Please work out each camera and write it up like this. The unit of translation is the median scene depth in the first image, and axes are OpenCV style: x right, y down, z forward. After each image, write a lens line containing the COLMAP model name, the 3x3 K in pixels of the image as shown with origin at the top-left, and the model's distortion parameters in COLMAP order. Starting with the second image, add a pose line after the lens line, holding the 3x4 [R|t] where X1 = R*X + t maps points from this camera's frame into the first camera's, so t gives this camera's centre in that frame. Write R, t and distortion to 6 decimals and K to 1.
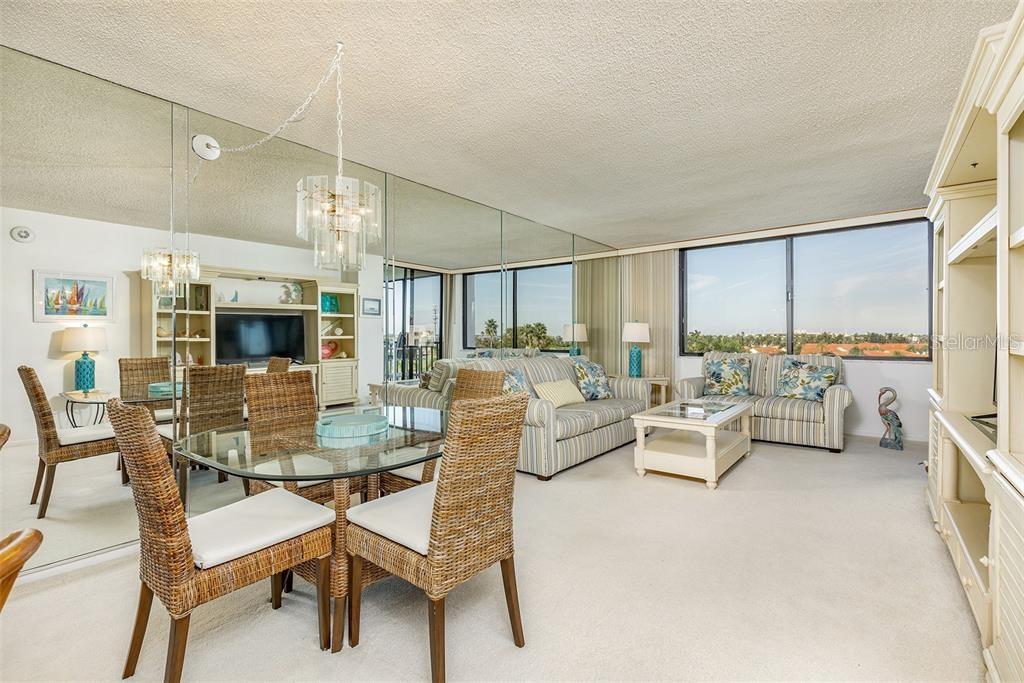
lens RADIAL K [[459.7, 0, 515.0], [0, 459.7, 337.9], [0, 0, 1]] dist [0.008460, -0.000225]
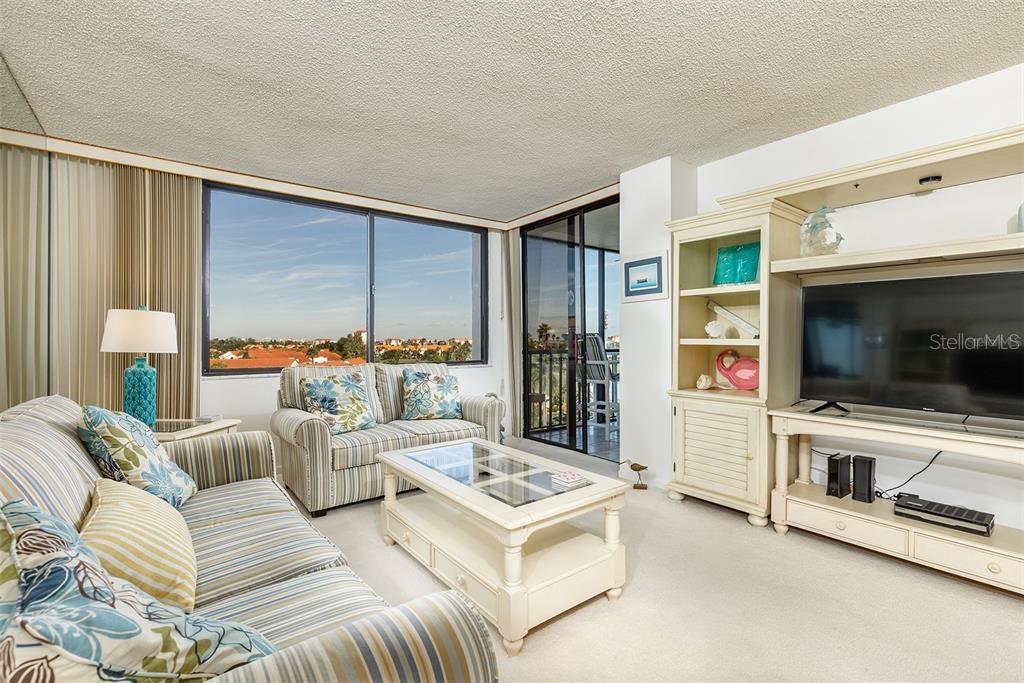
lens RADIAL K [[459.7, 0, 515.0], [0, 459.7, 337.9], [0, 0, 1]] dist [0.008460, -0.000225]
pose [[0.238565, 0.008016, 0.971093, -0.112105], [0.004419, 0.999947, -0.009340, 0.000115], [-0.971117, 0.006520, 0.238517, 0.618861]]
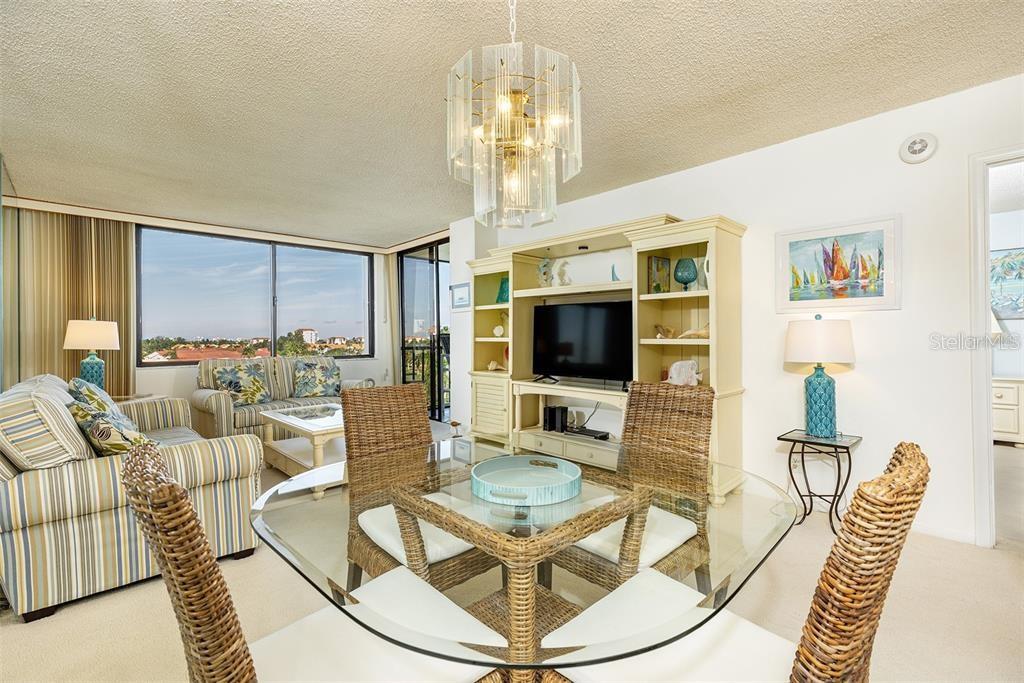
lens RADIAL K [[459.7, 0, 515.0], [0, 459.7, 337.9], [0, 0, 1]] dist [0.008460, -0.000225]
pose [[0.133207, 0.001328, 0.991087, -0.373813], [0.011058, 0.999935, -0.002826, 0.000619], [-0.991026, 0.011336, 0.133184, 0.357511]]
